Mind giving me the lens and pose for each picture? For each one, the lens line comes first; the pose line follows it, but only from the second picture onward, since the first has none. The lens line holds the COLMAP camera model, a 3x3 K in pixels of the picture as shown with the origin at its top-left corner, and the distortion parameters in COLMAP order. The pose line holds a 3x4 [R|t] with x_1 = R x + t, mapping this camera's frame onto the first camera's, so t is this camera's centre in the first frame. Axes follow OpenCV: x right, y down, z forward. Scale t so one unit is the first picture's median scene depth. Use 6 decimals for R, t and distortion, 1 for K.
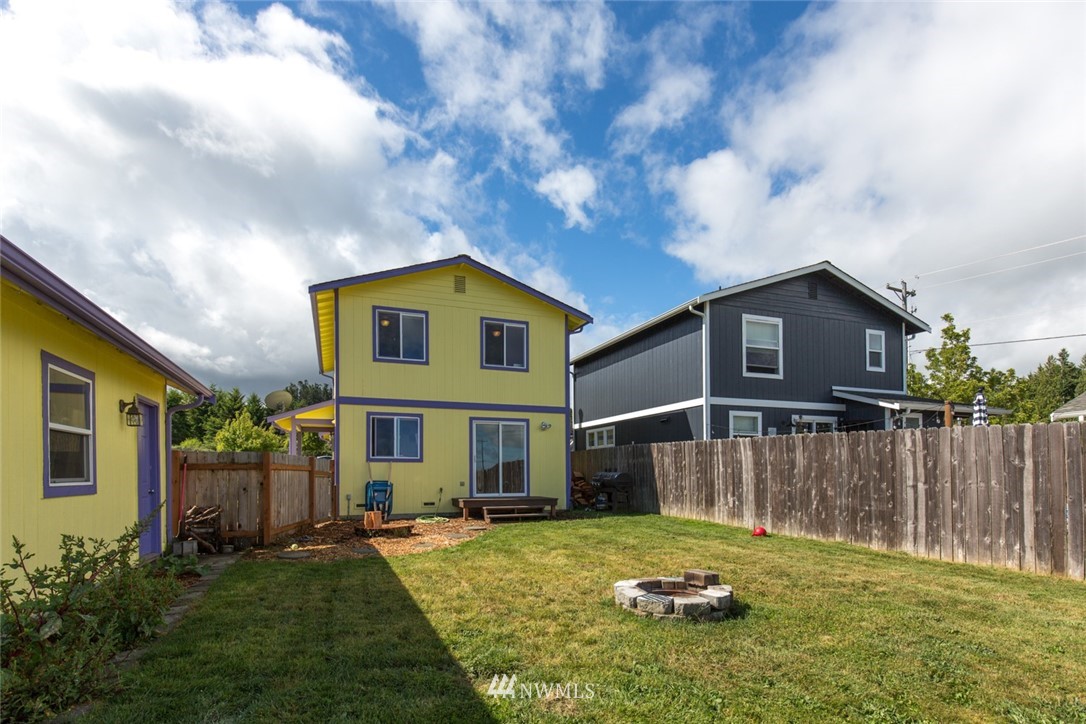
lens RADIAL K [[507.2, 0, 537.8], [0, 507.2, 469.2], [0, 0, 1]] dist [-0.000117, -0.000075]
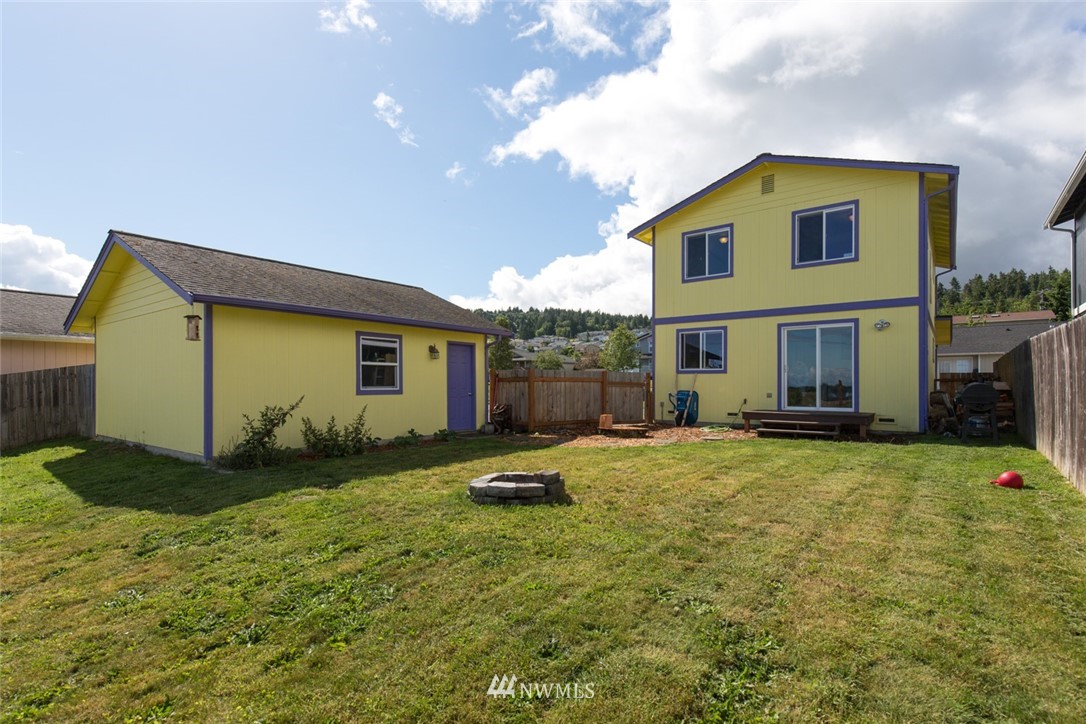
lens RADIAL K [[525.4, 0, 567.0], [0, 525.4, 387.4], [0, 0, 1]] dist [-0.013295, -0.001089]
pose [[0.531985, 0.006854, -0.846726, 0.495997], [0.005718, 0.999915, 0.011687, 0.000666], [0.846734, -0.011059, 0.531901, 0.165632]]
